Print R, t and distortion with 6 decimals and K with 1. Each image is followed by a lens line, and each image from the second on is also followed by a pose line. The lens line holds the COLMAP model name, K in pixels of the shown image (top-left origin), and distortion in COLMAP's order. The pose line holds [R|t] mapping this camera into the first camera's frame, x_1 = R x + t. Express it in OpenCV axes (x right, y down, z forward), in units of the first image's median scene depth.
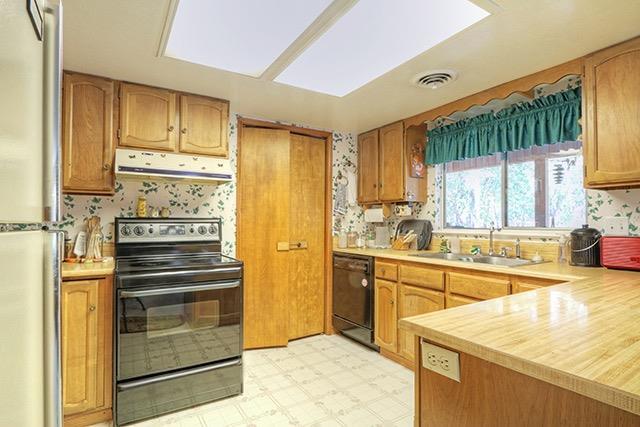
lens RADIAL K [[338.3, 0, 320.7], [0, 338.3, 214.2], [0, 0, 1]] dist [-0.000745, -0.000249]
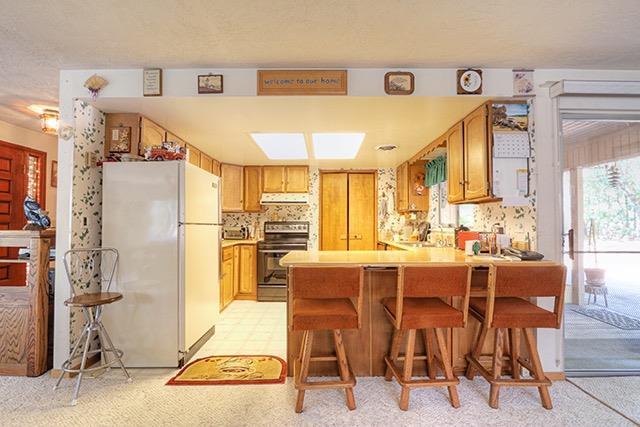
lens RADIAL K [[299.2, 0, 319.1], [0, 299.2, 216.2], [0, 0, 1]] dist [-0.013437, 0.002957]
pose [[0.843291, -0.016410, -0.537206, 0.729994], [0.013788, 0.999865, -0.008898, -0.005499], [0.537280, 0.000096, 0.843404, -0.489078]]
